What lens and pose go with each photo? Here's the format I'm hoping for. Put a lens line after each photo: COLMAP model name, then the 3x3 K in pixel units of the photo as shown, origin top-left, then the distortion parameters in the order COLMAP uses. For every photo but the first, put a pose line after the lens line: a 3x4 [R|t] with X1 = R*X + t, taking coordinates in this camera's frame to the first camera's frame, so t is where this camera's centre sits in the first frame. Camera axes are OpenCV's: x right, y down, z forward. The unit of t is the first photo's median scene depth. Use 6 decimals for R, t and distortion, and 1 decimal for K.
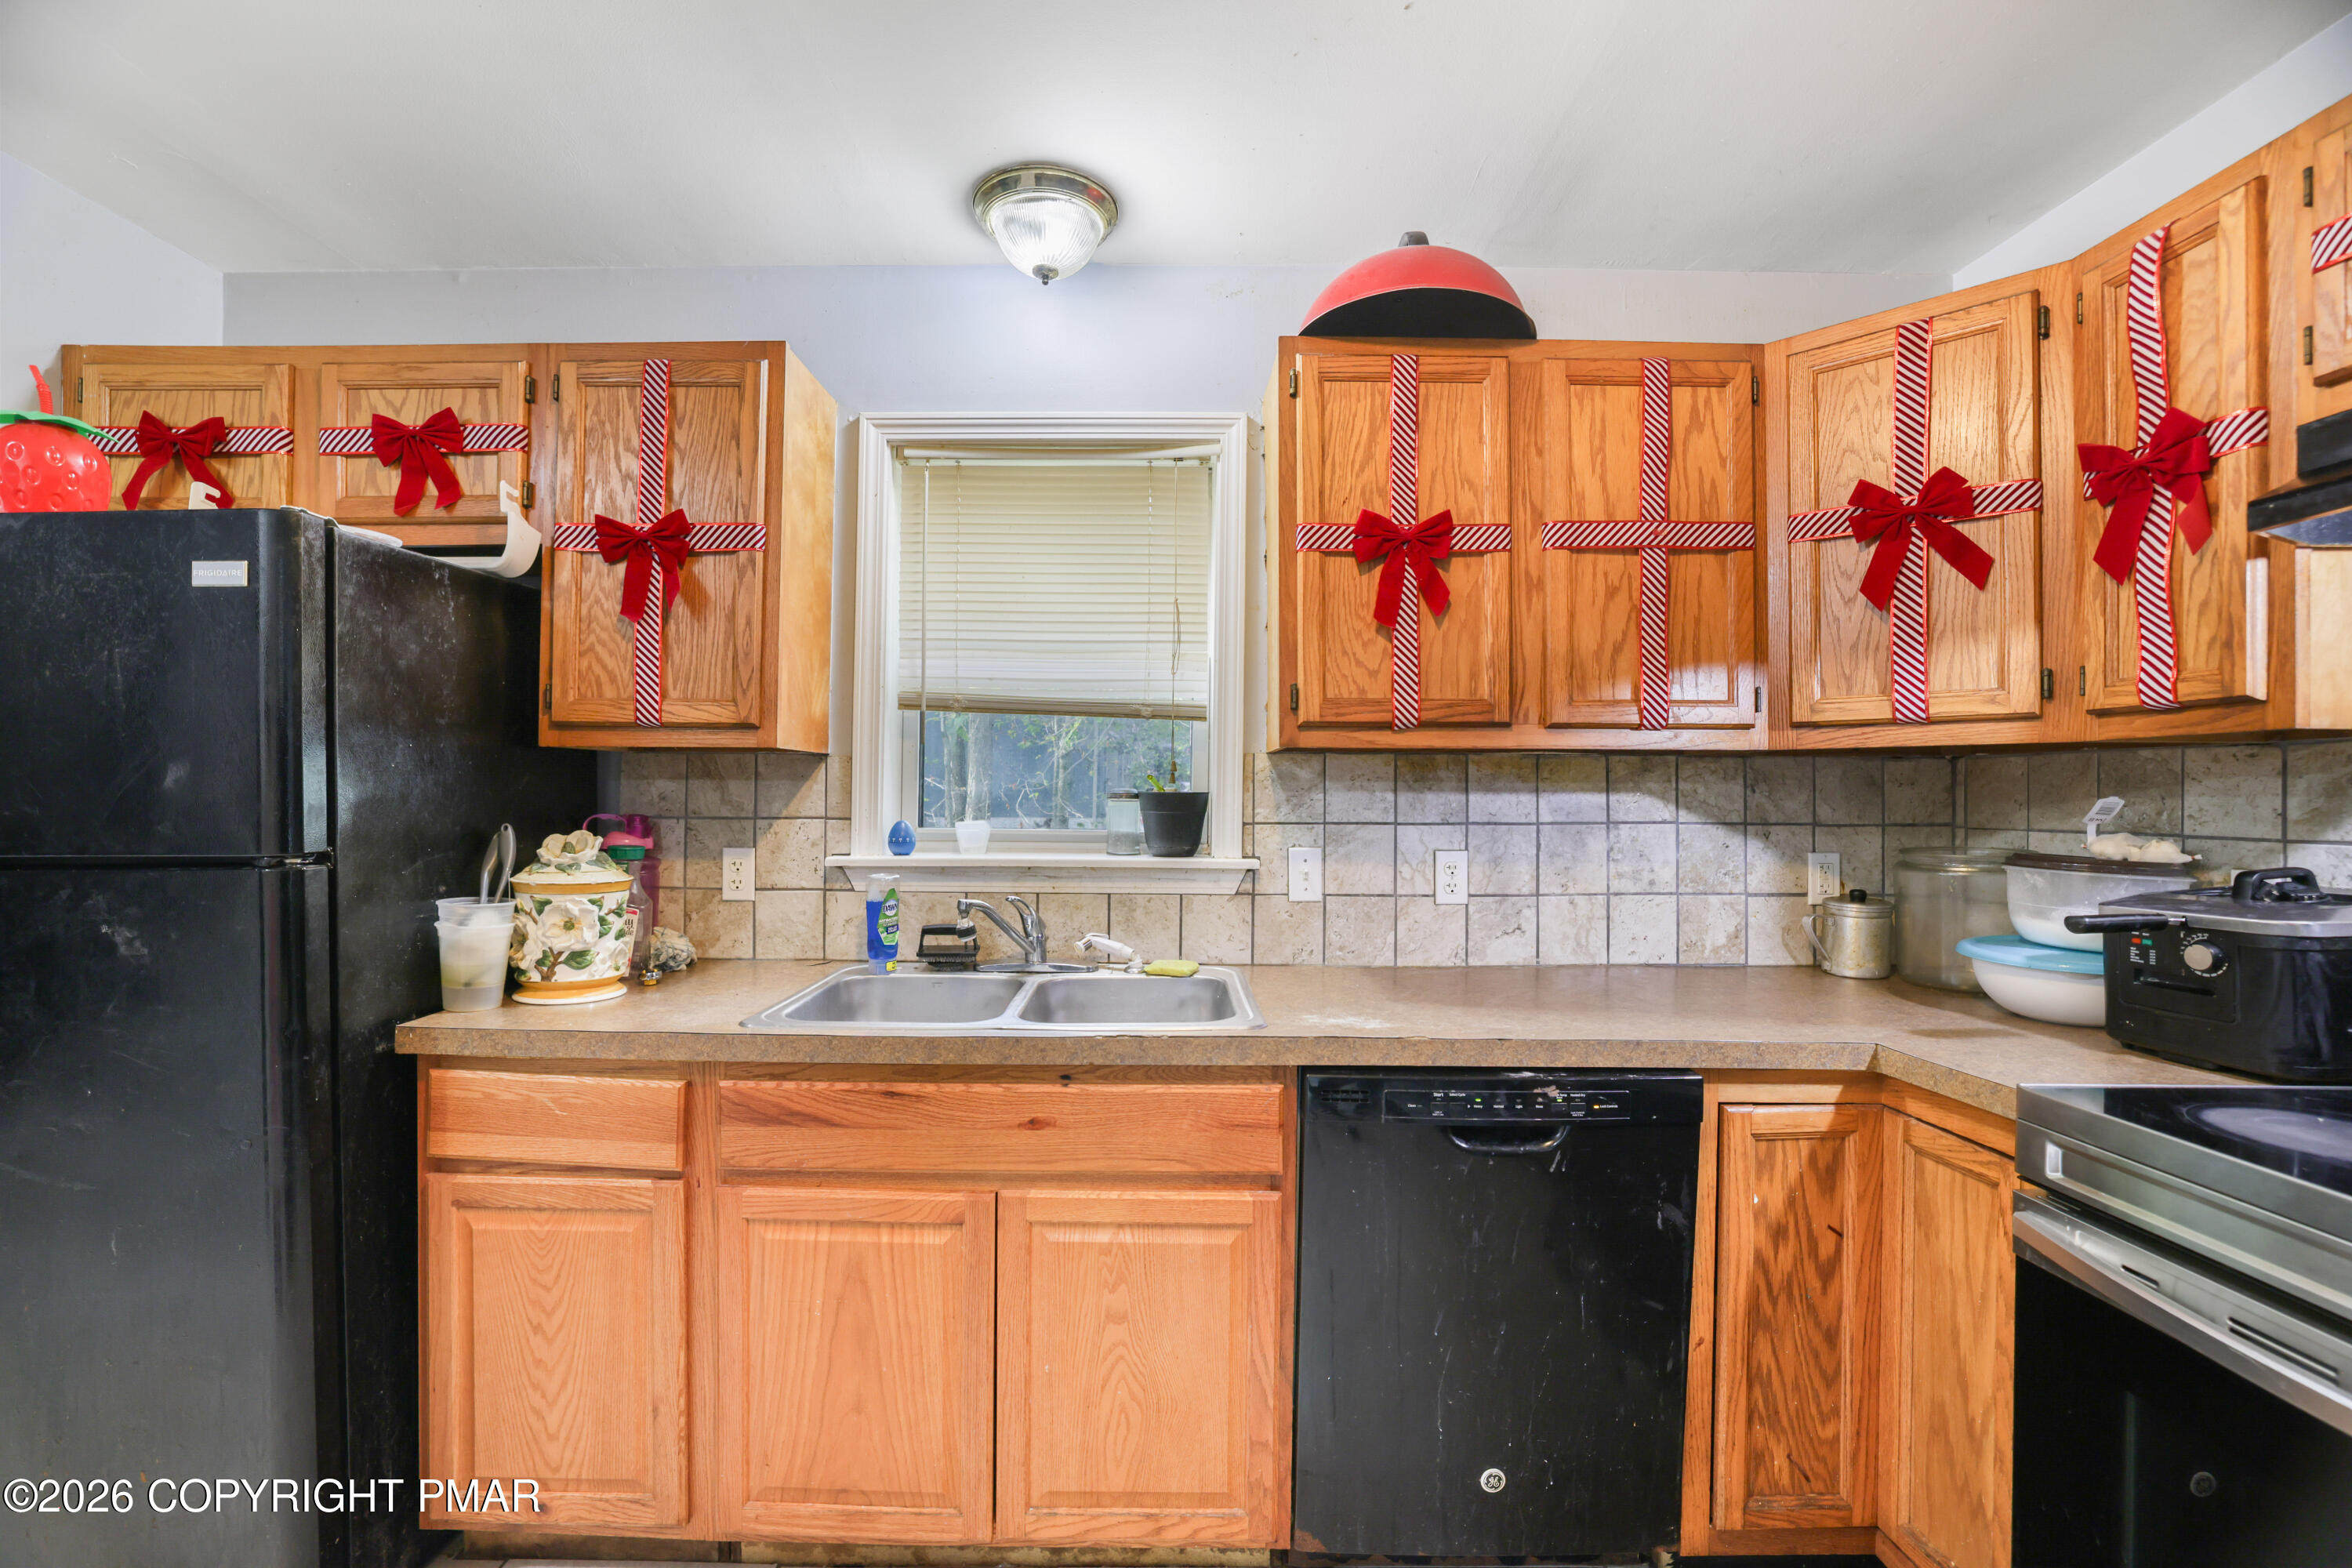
lens RADIAL K [[1007.4, 0, 1163.6], [0, 1007.4, 791.3], [0, 0, 1]] dist [-0.057399, 0.024705]
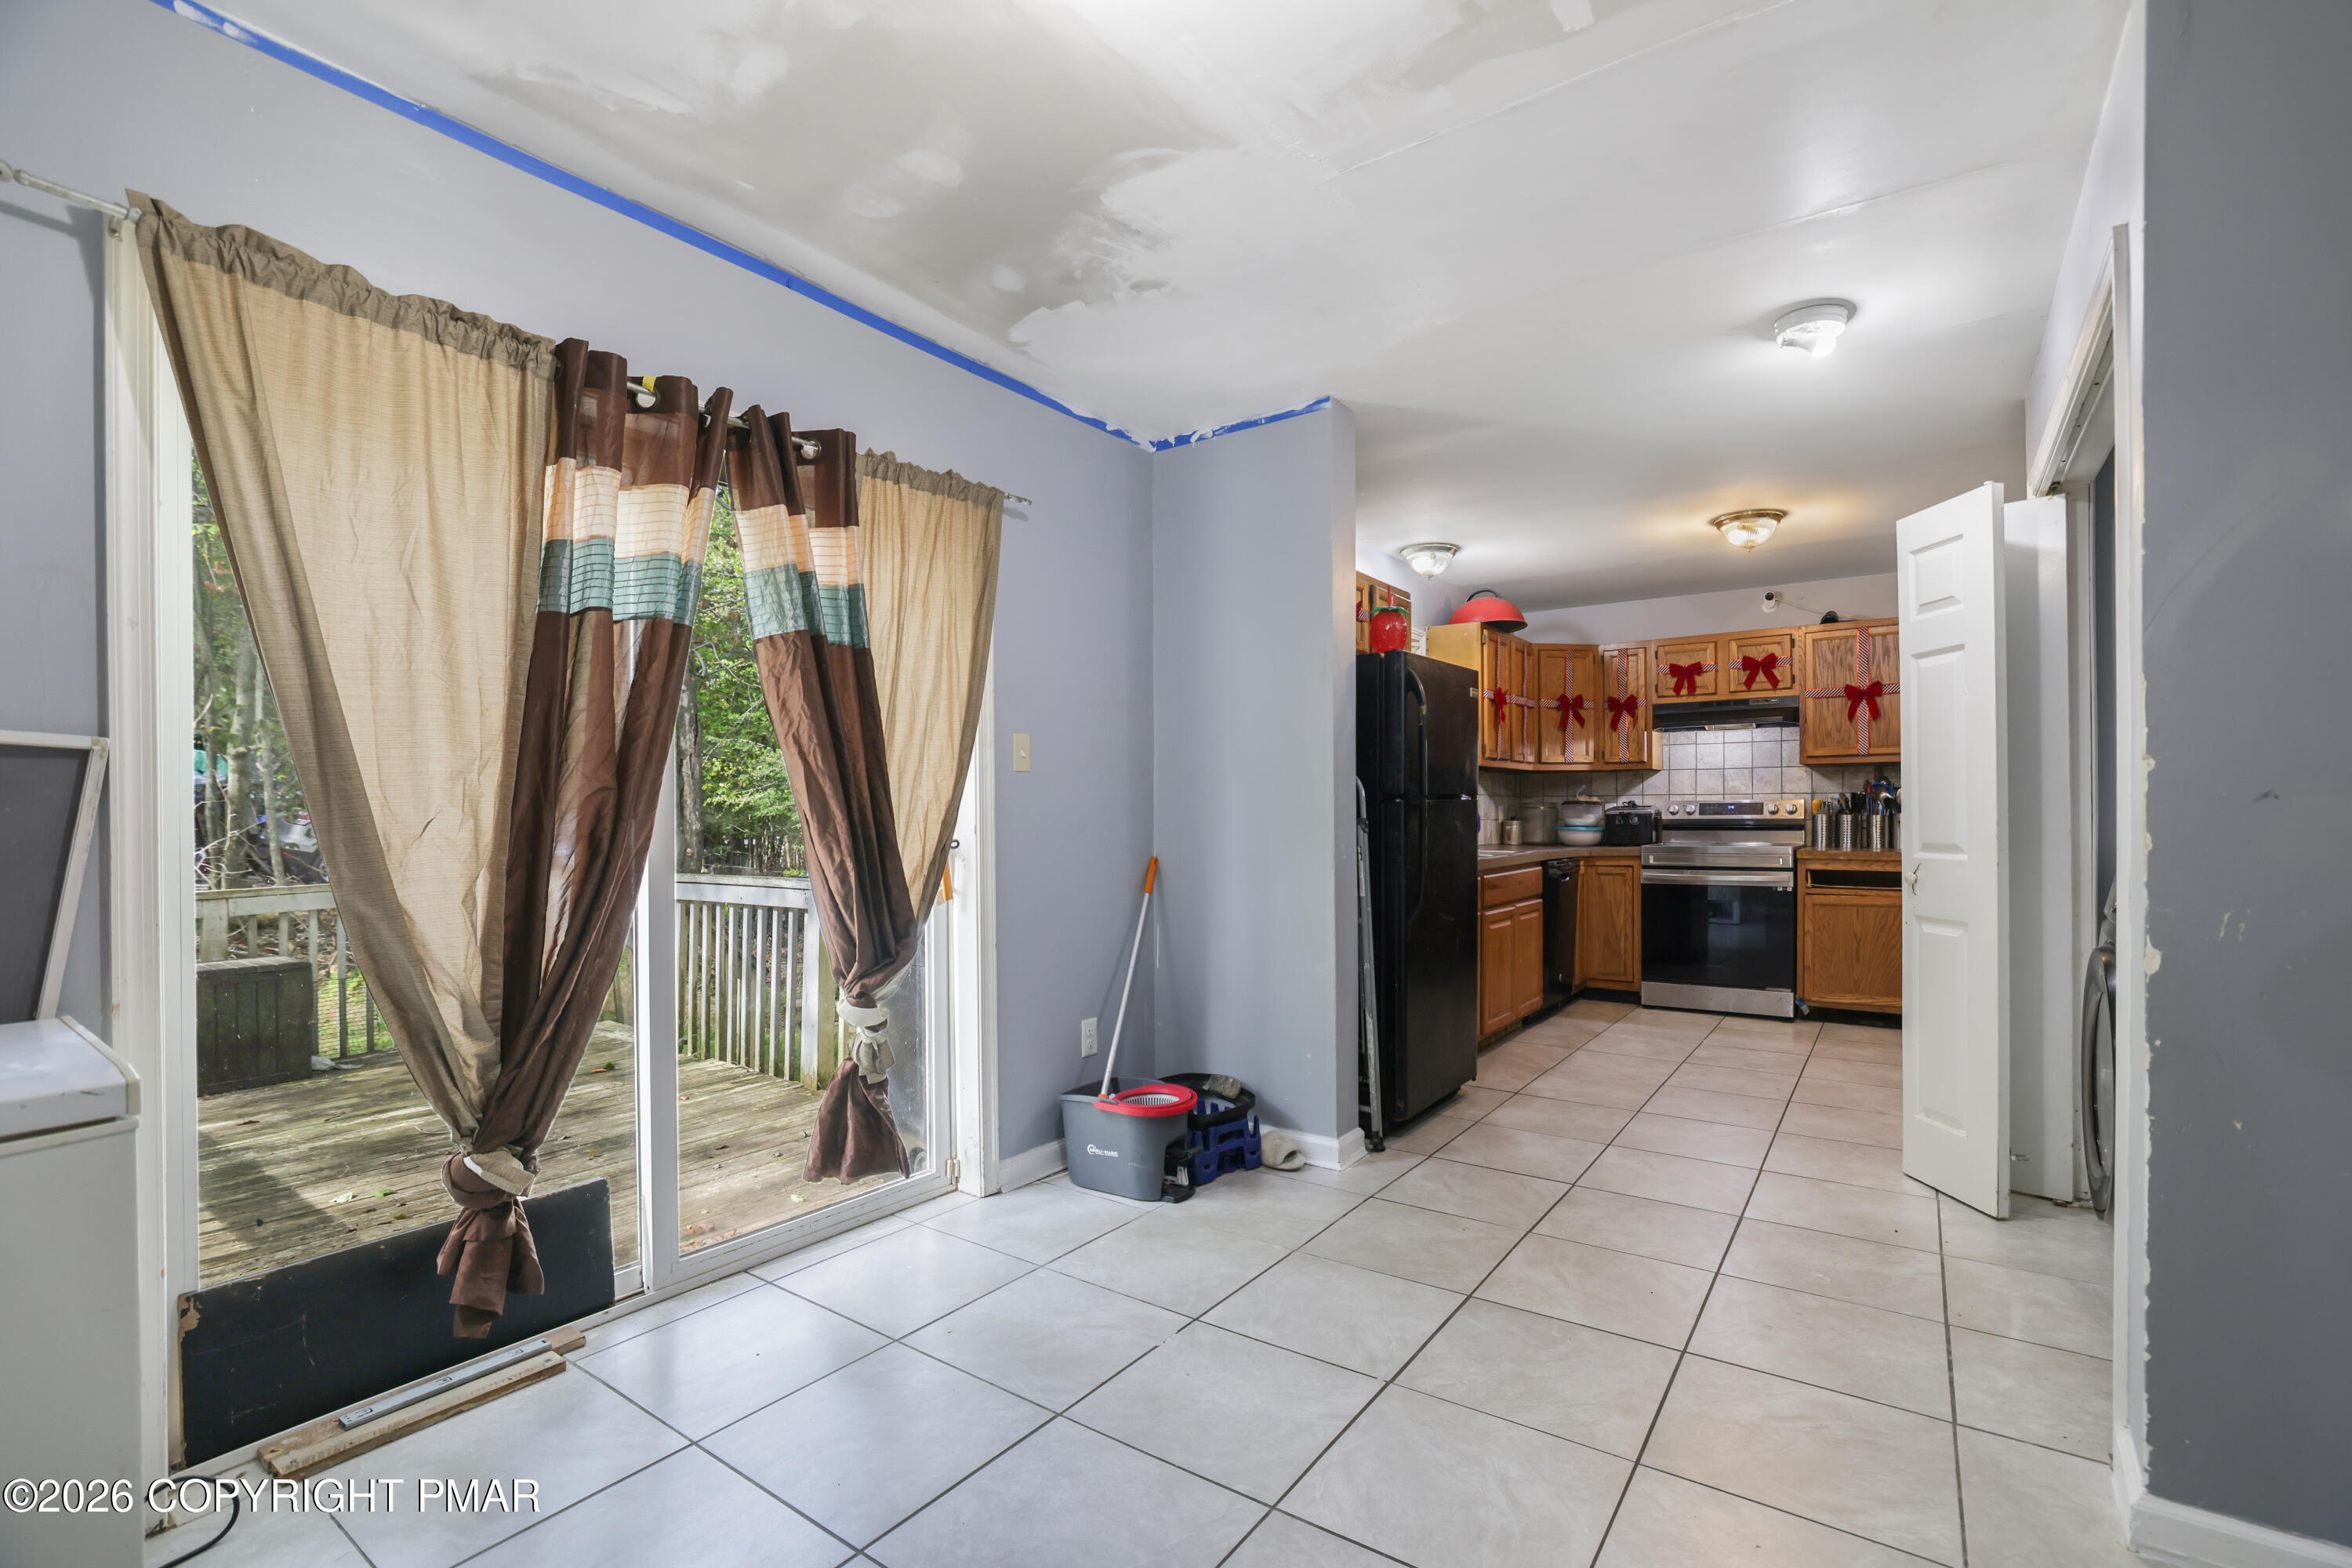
lens RADIAL K [[1031.8, 0, 1179.9], [0, 1031.8, 813.6], [0, 0, 1]] dist [-0.021243, -0.000088]
pose [[0.594501, -0.013630, 0.803980, -2.836188], [0.009583, 0.999905, 0.009865, 0.055558], [-0.804038, 0.001840, 0.594575, -0.078256]]
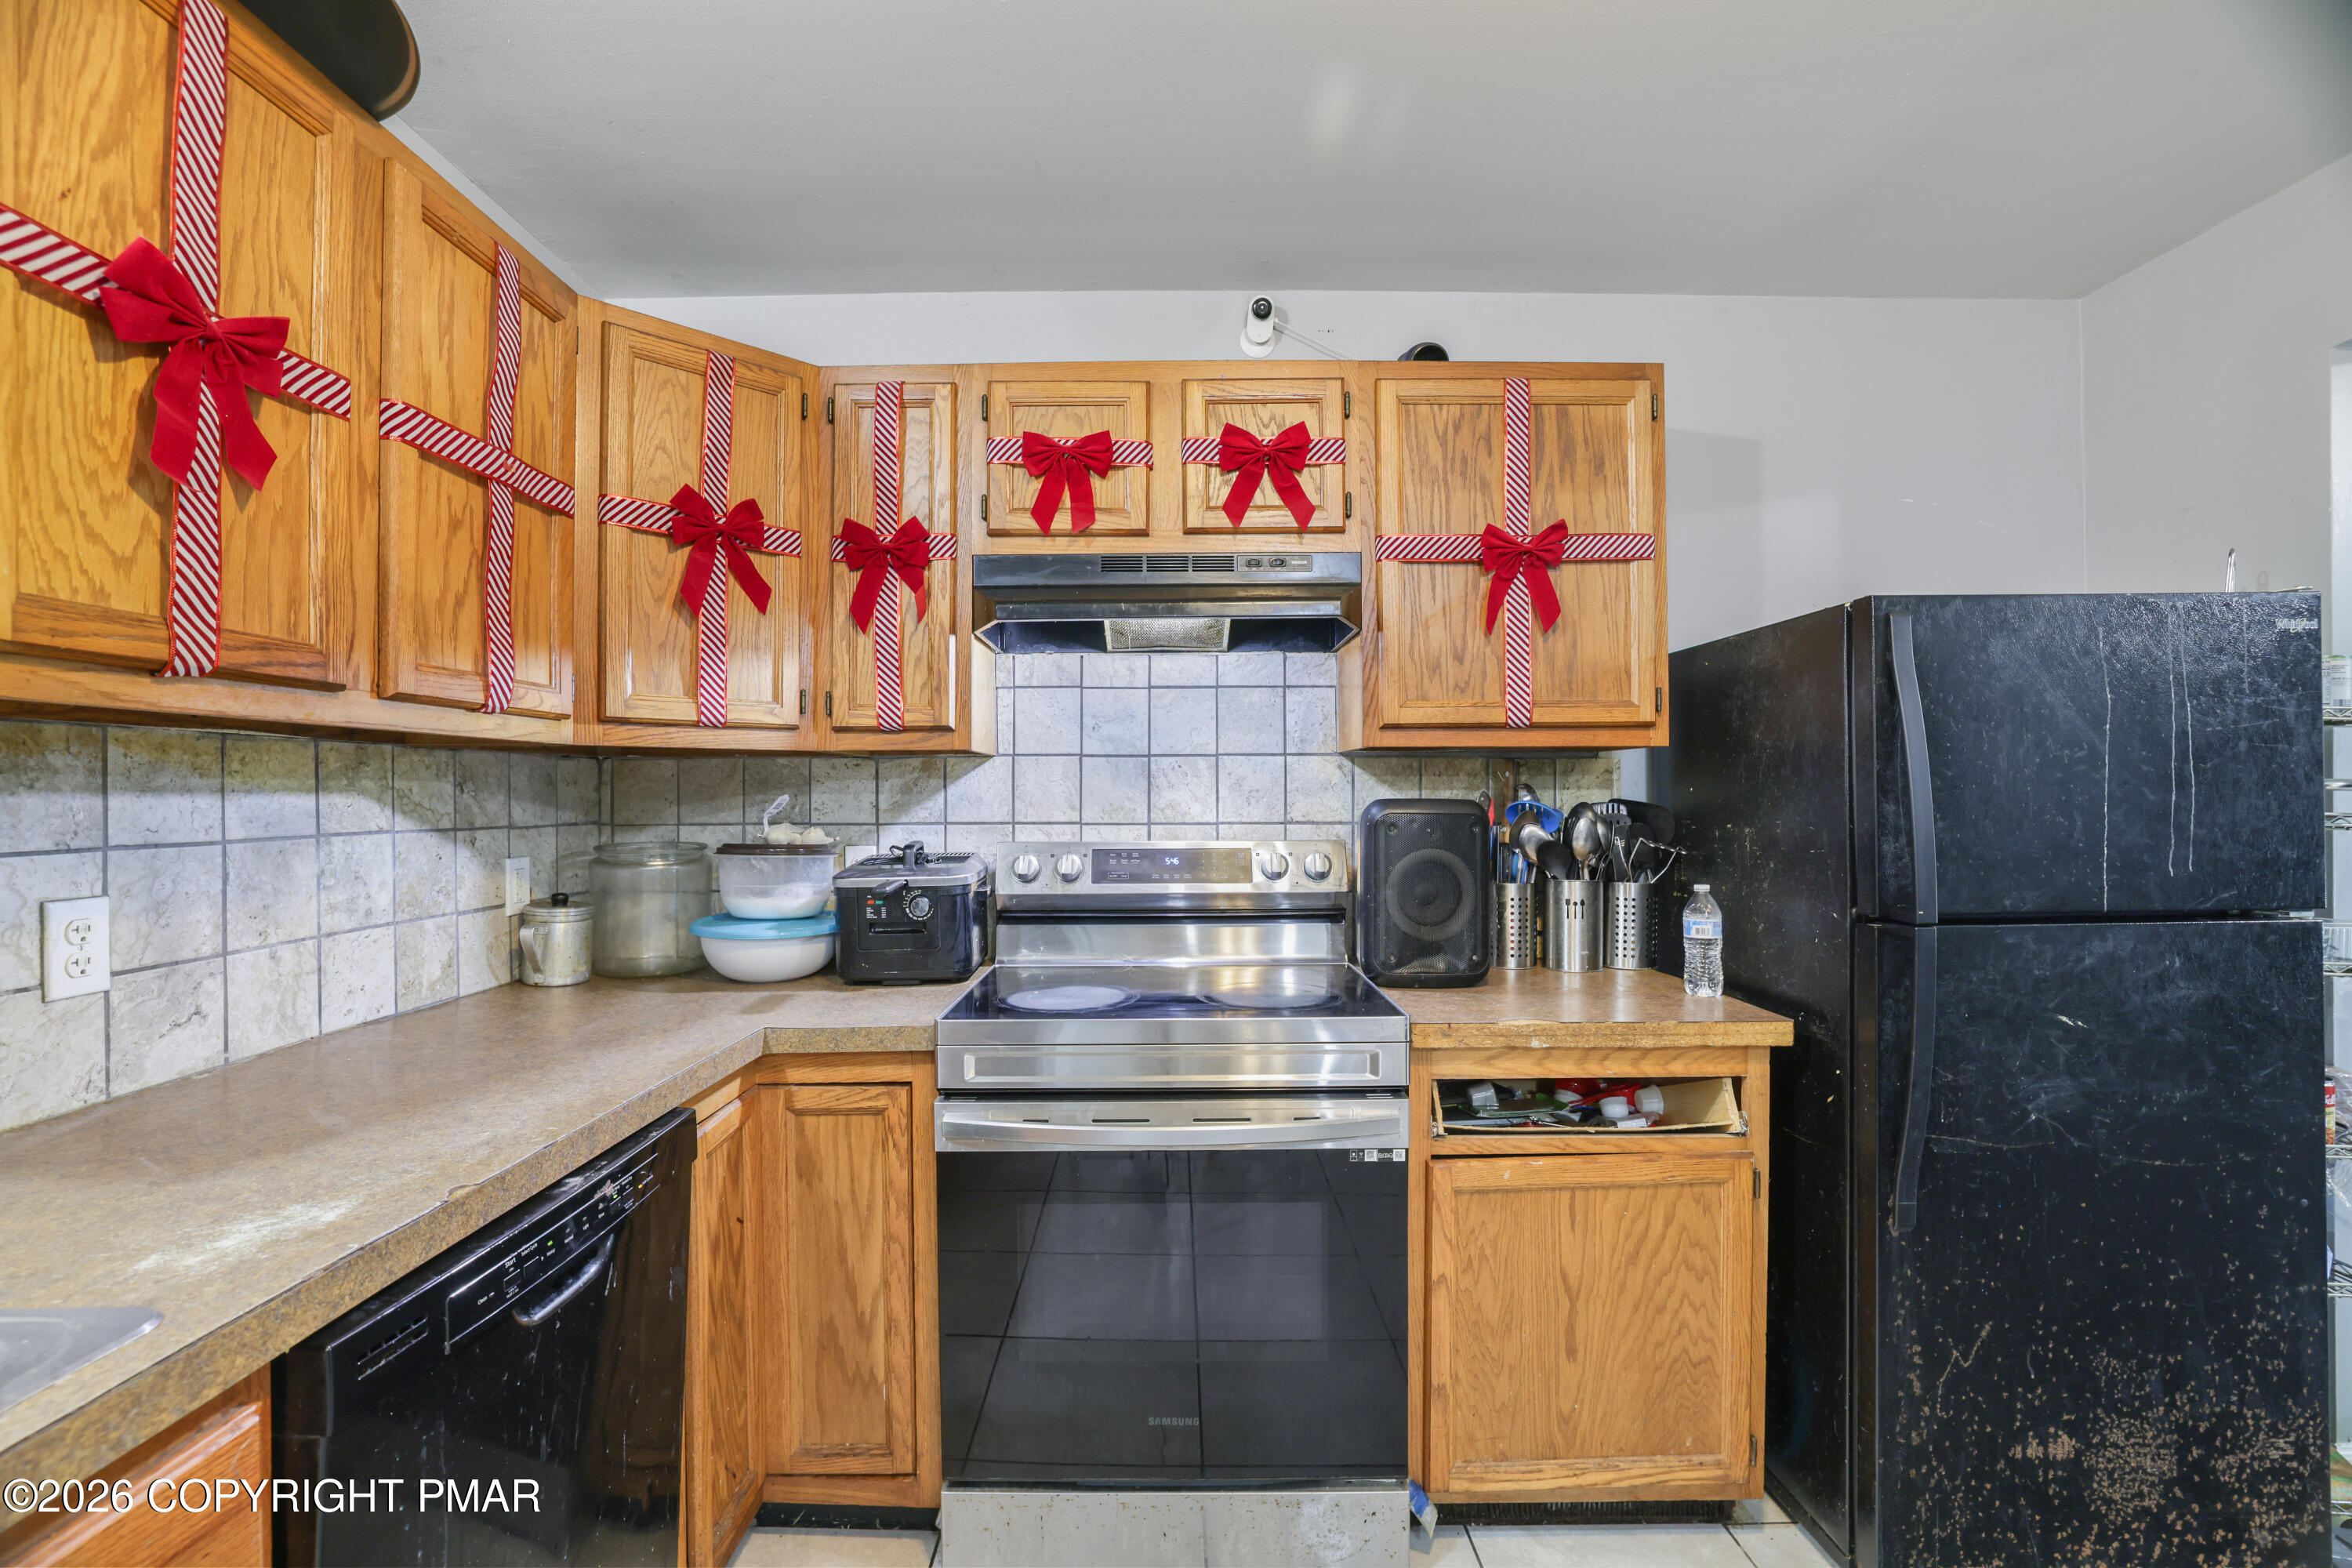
lens RADIAL K [[995.5, 0, 1173.7], [0, 995.5, 792.1], [0, 0, 1]] dist [-0.054203, 0.016101]
pose [[-0.005271, -0.002815, 0.999982, -0.281754], [0.001472, 0.999995, 0.002823, -0.000495], [-0.999985, 0.001487, -0.005267, 0.465142]]
